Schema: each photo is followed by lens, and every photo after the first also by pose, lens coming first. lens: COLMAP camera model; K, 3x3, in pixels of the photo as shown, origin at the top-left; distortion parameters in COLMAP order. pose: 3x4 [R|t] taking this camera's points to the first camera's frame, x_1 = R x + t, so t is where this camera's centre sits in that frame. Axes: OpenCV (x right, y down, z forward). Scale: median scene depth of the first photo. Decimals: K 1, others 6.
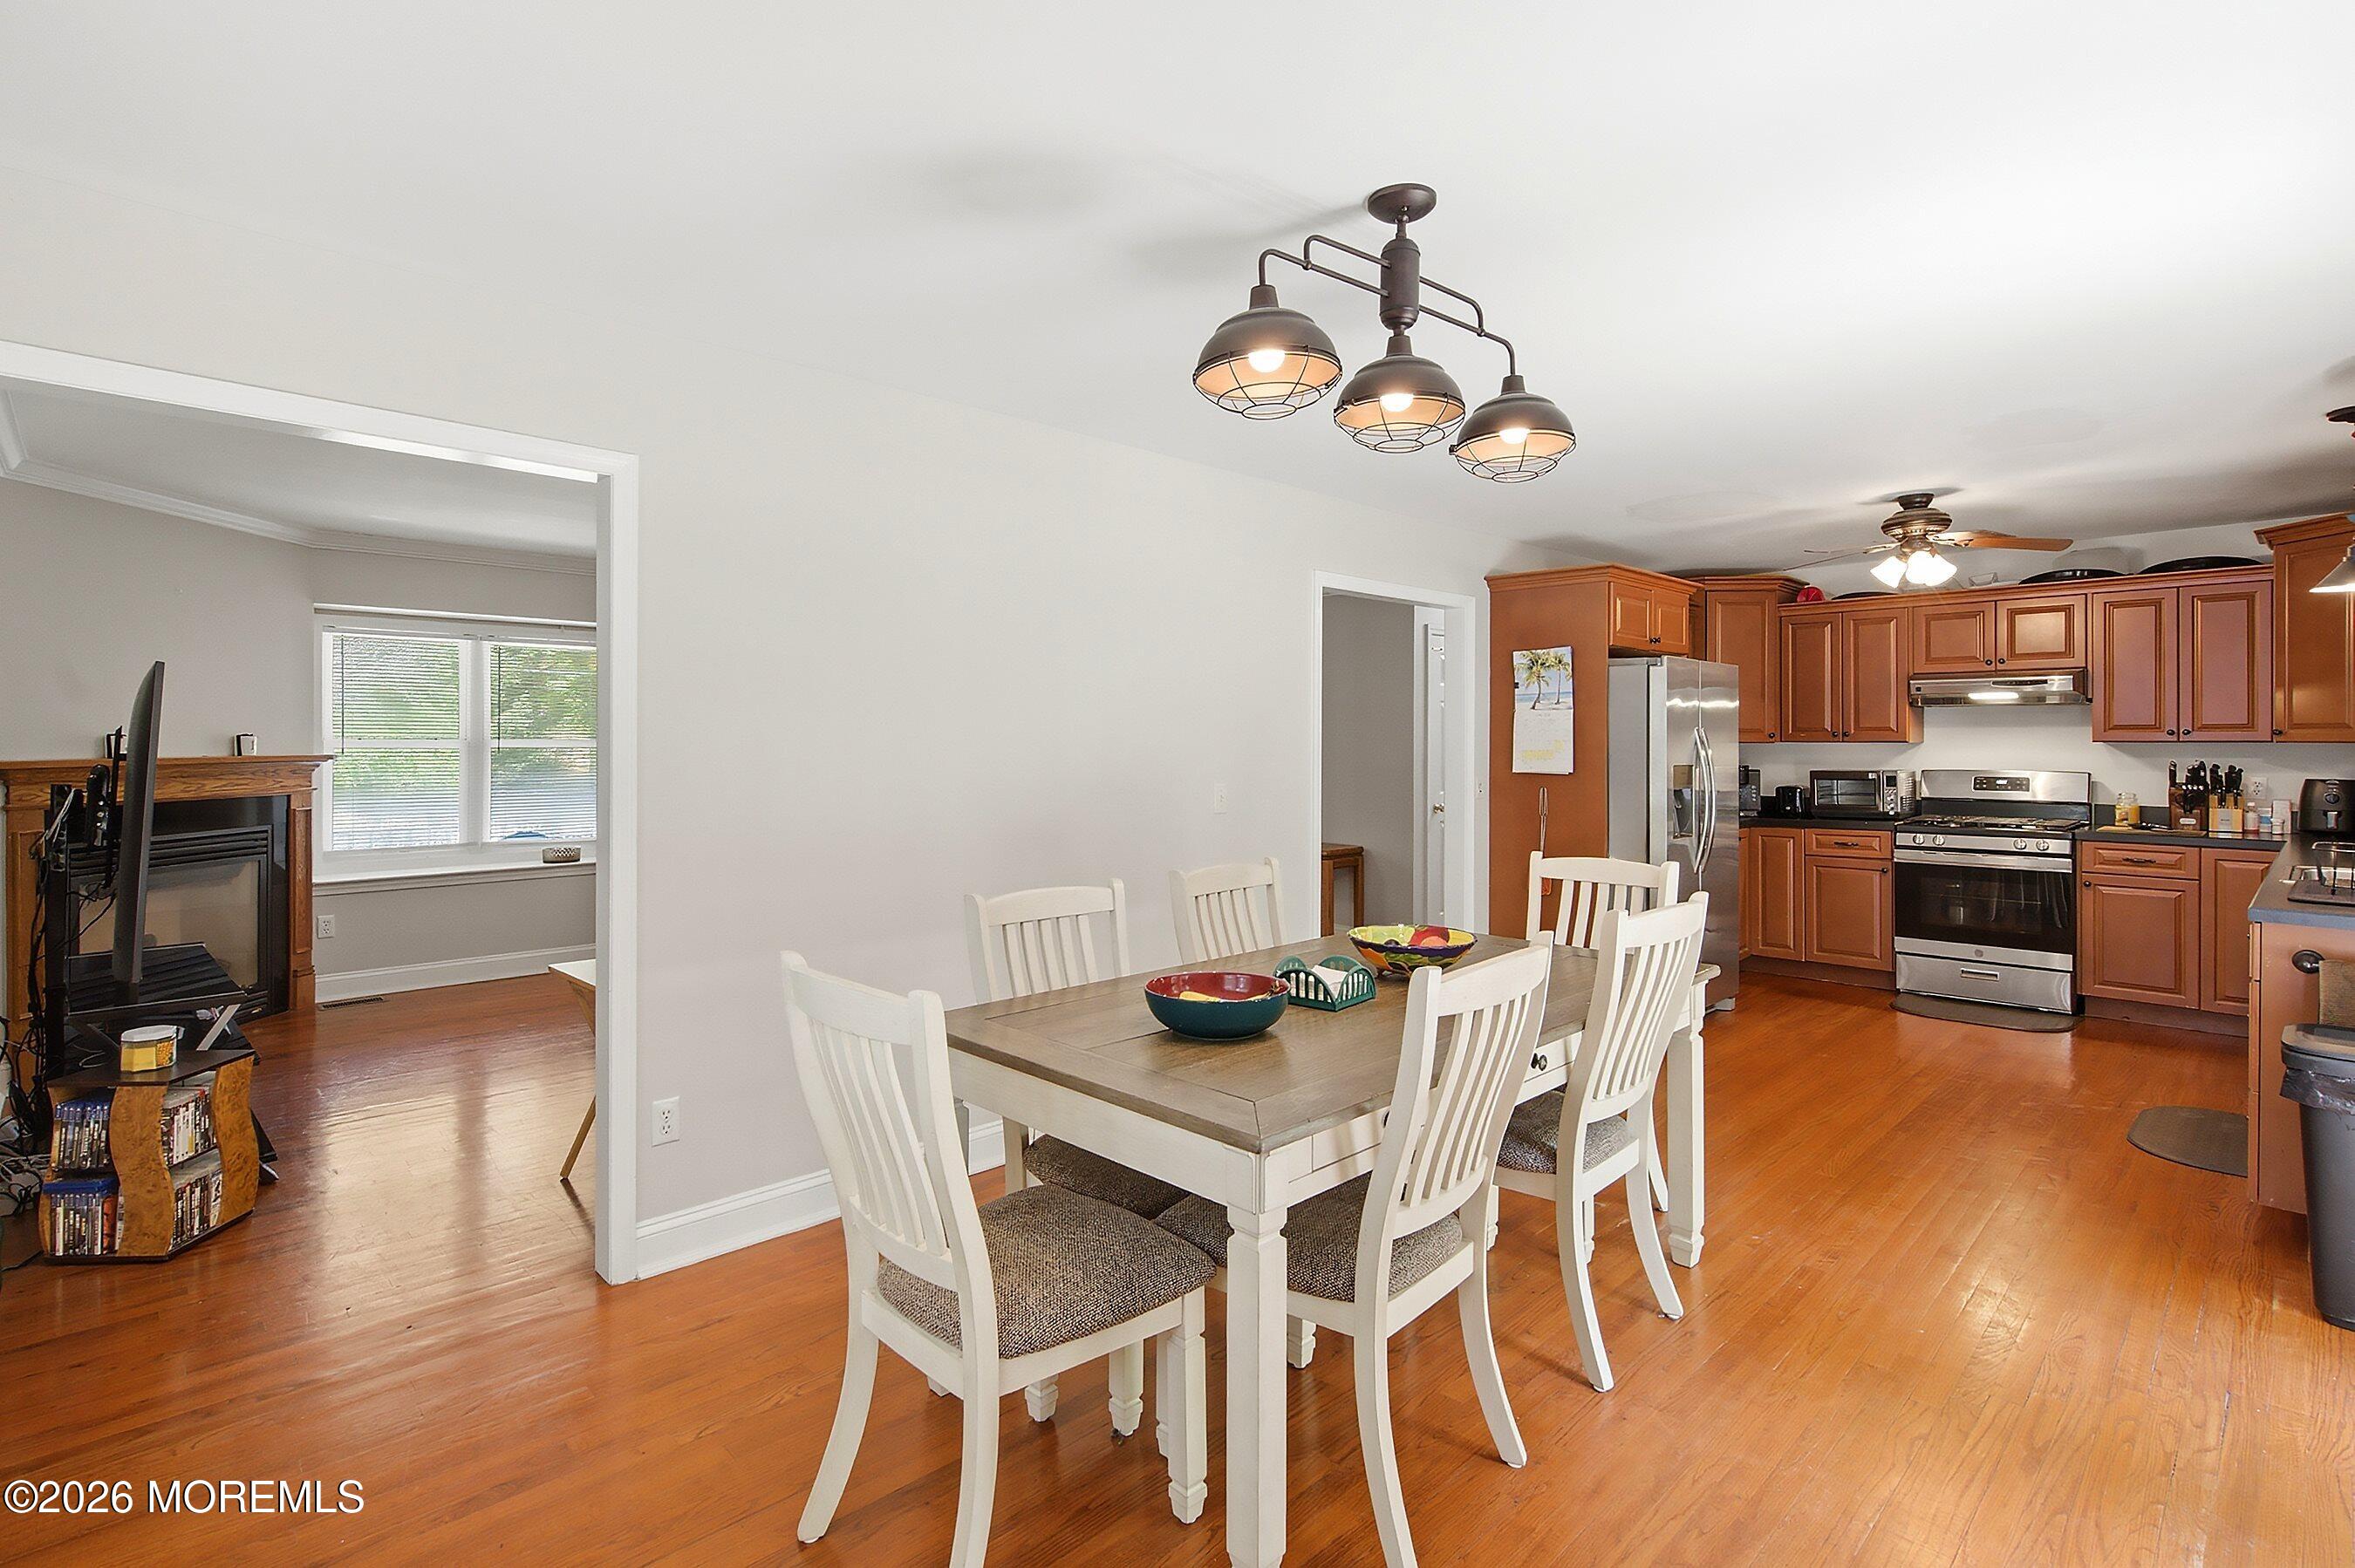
lens RADIAL K [[1120.0, 0, 1167.8], [0, 1120.0, 735.9], [0, 0, 1]] dist [0.005233, -0.003703]
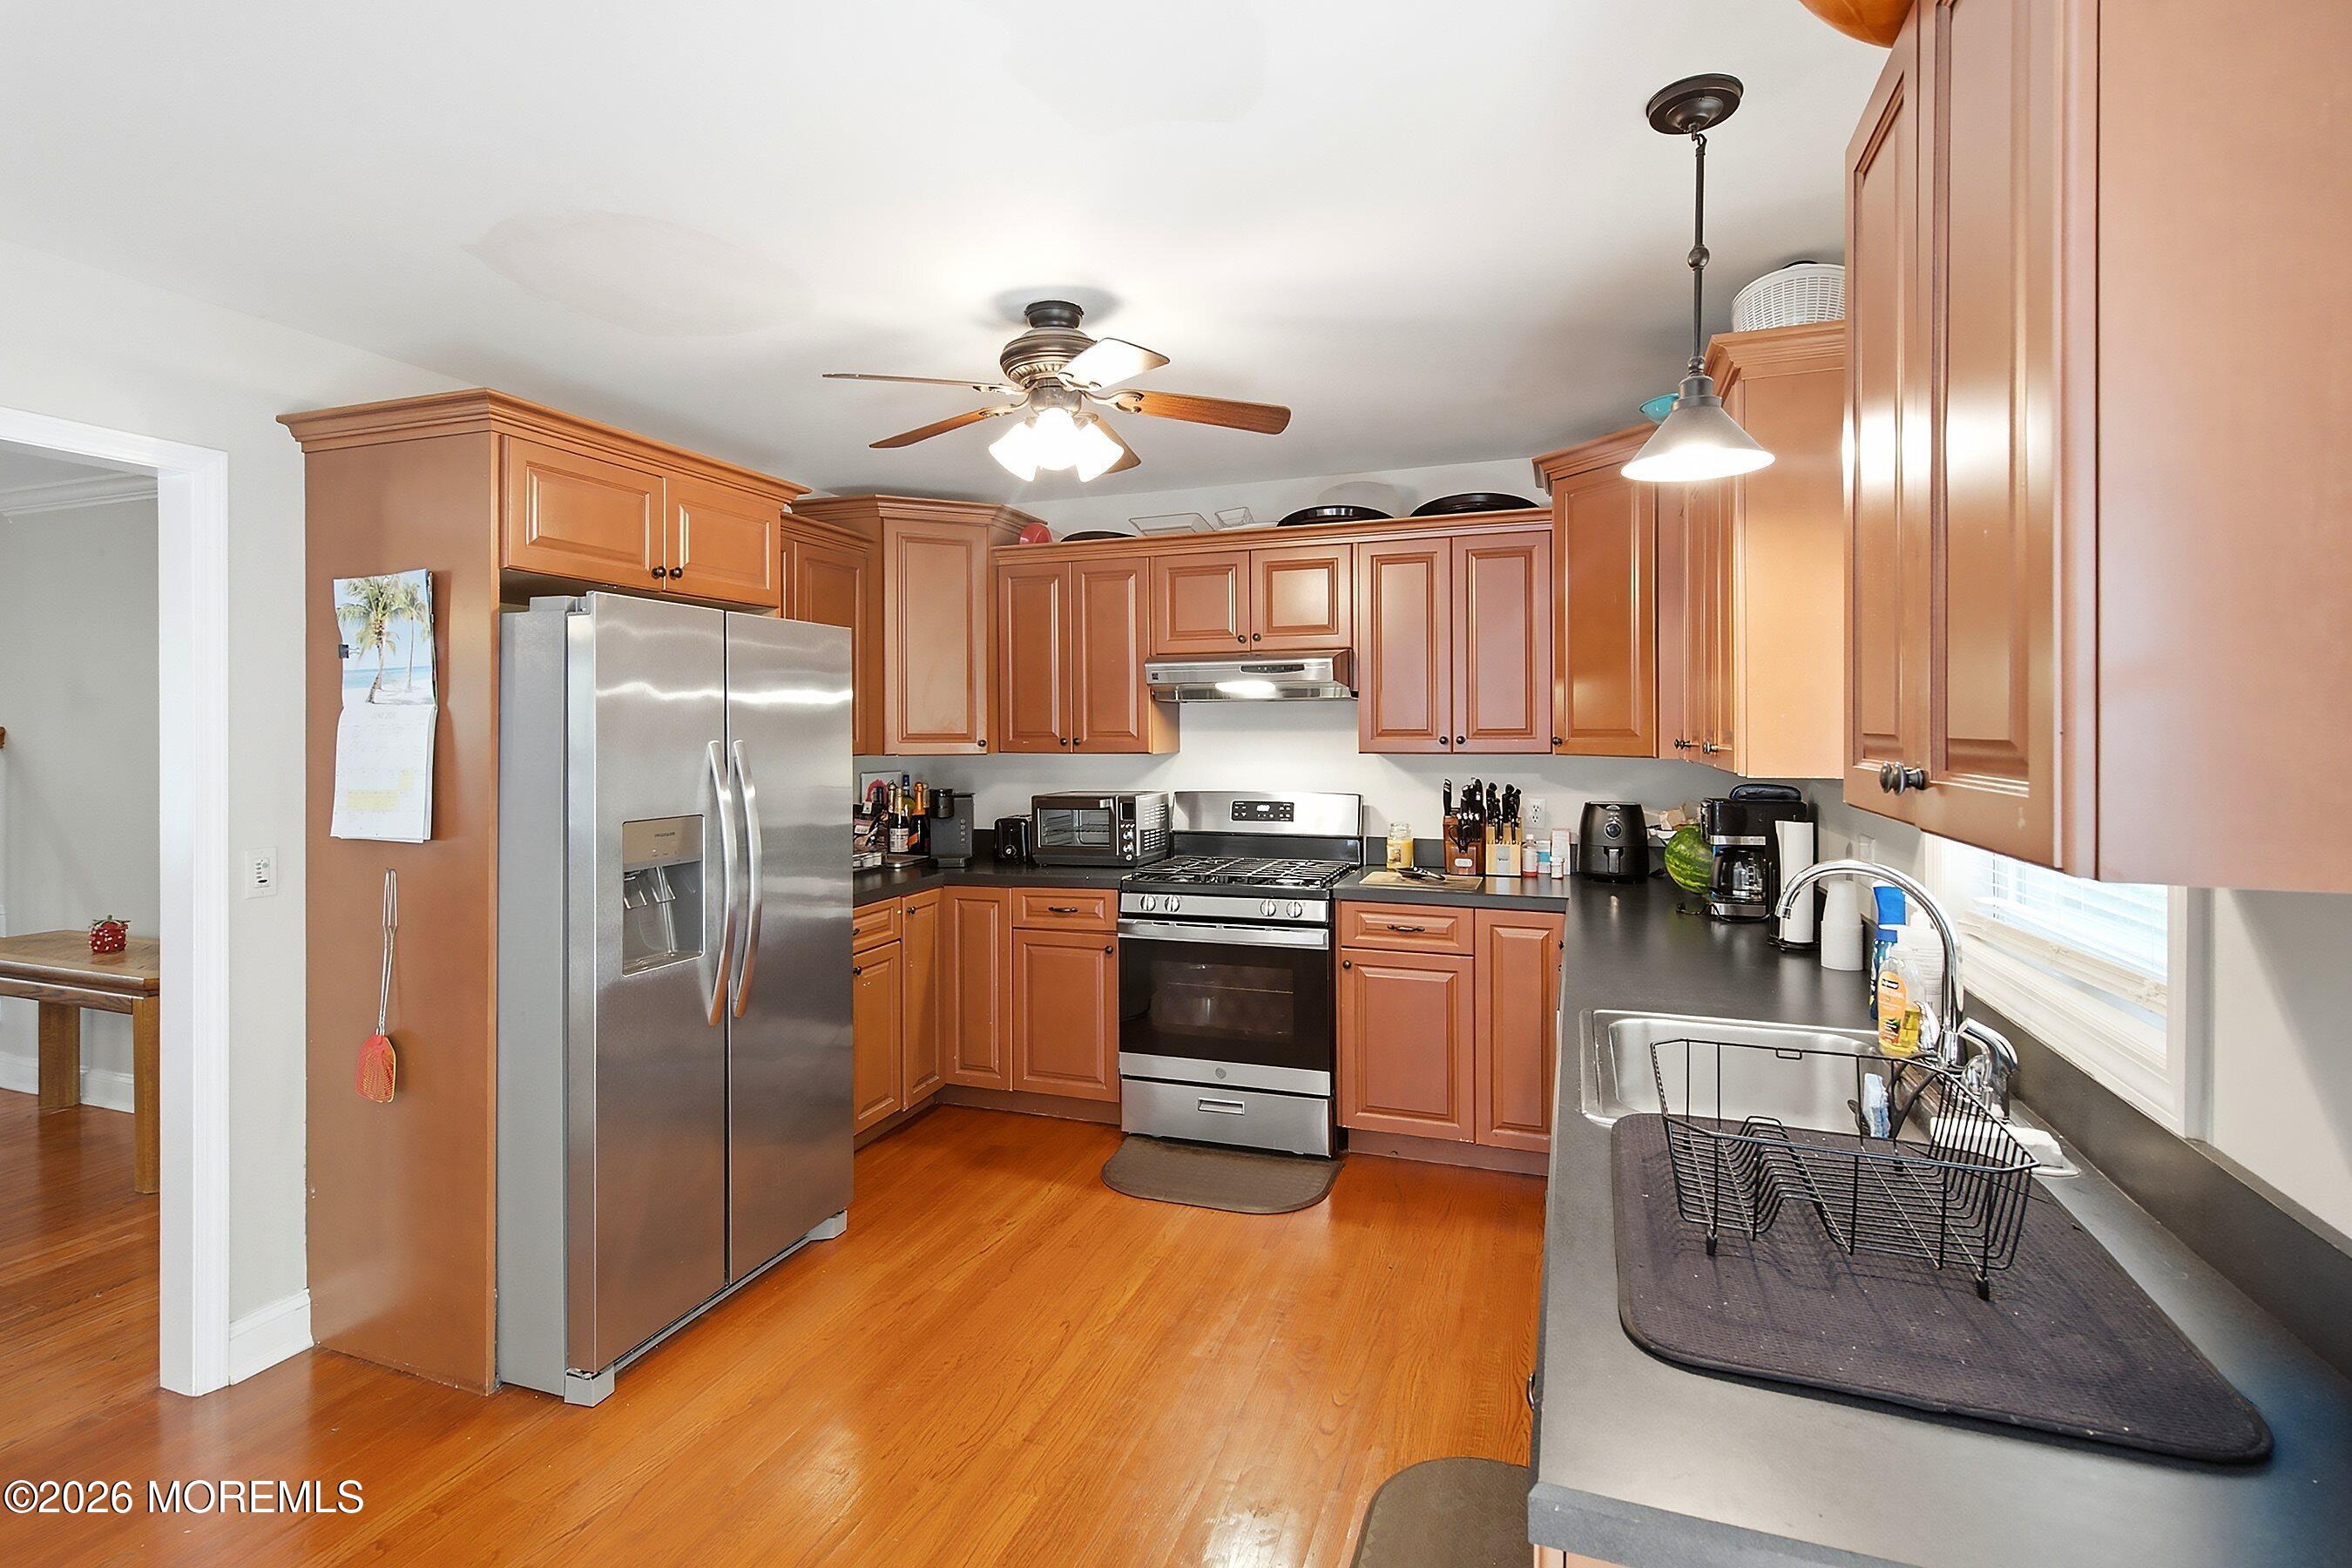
lens RADIAL K [[1118.7, 0, 1184.1], [0, 1118.7, 728.0], [0, 0, 1]] dist [0.005233, -0.003703]
pose [[0.893549, -0.004834, 0.448939, 0.418166], [0.004440, 0.999988, 0.001931, -0.012418], [-0.448943, 0.000268, 0.893560, 0.429700]]
